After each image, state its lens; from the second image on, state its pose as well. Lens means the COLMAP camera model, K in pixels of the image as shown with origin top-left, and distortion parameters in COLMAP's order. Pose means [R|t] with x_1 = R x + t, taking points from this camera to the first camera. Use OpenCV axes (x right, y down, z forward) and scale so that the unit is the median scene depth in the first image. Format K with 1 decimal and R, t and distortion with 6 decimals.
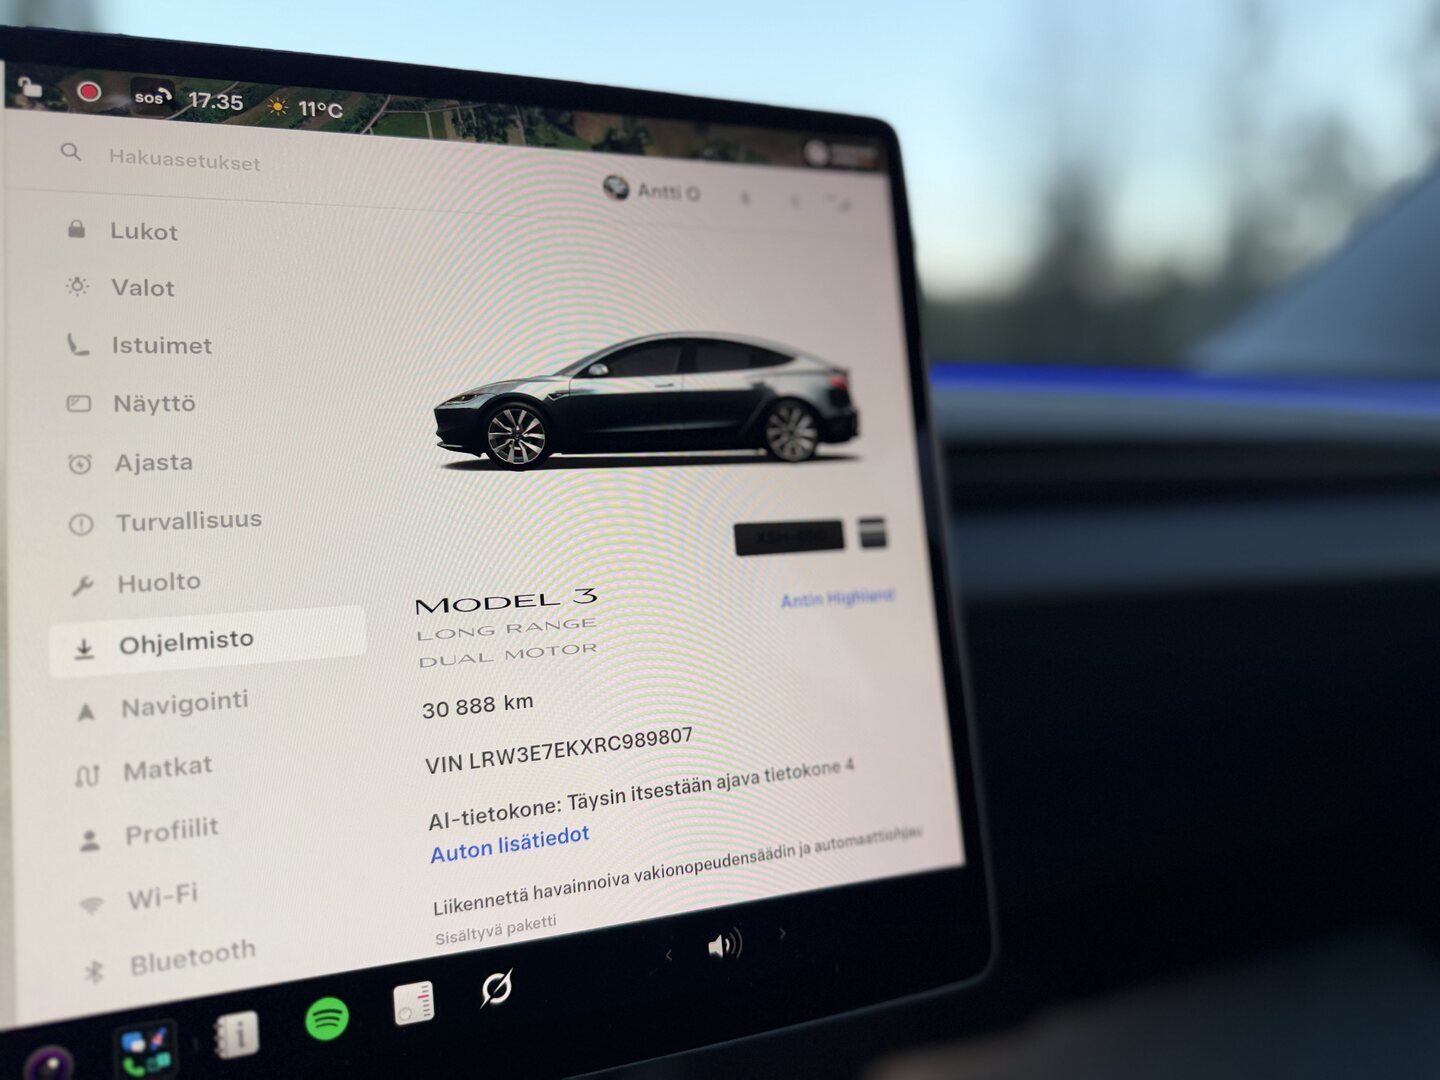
lens RADIAL K [[1089.4, 0, 720.0], [0, 1089.4, 540.0], [0, 0, 1]] dist [-0.007745, -0.004608]
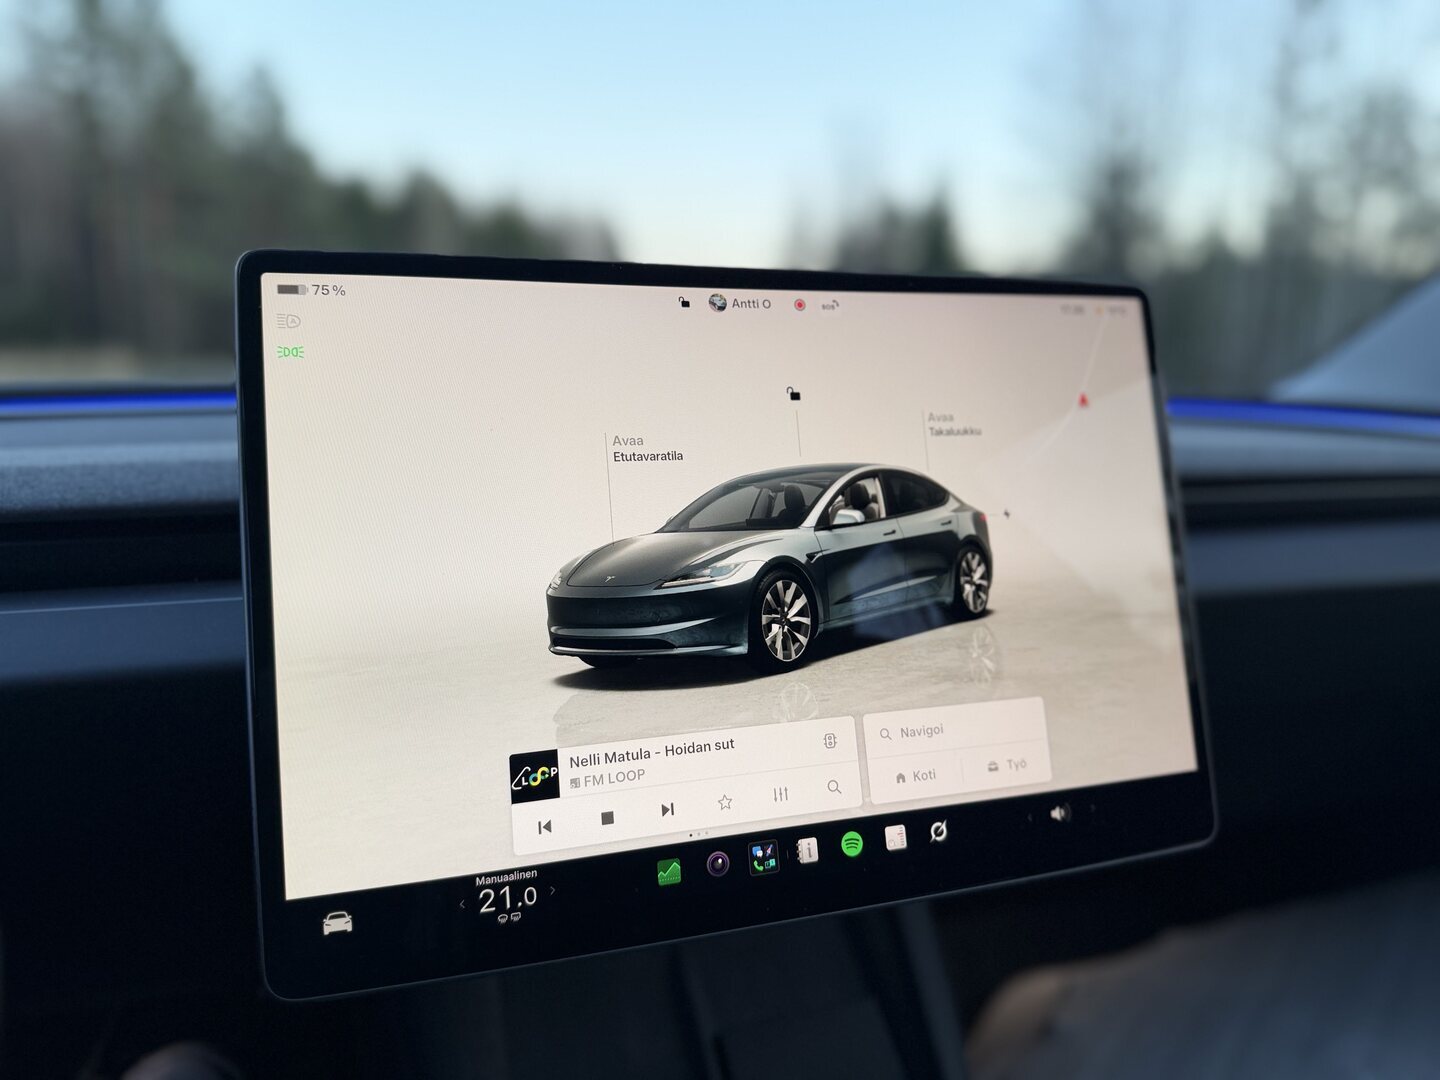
lens RADIAL K [[1090.5, 0, 720.0], [0, 1090.5, 540.0], [0, 0, 1]] dist [0.078871, -0.079892]
pose [[0.999618, -0.004349, -0.027278, -0.474135], [0.004428, 0.999986, 0.002855, -0.043165], [0.027265, -0.002974, 0.999624, -0.678743]]
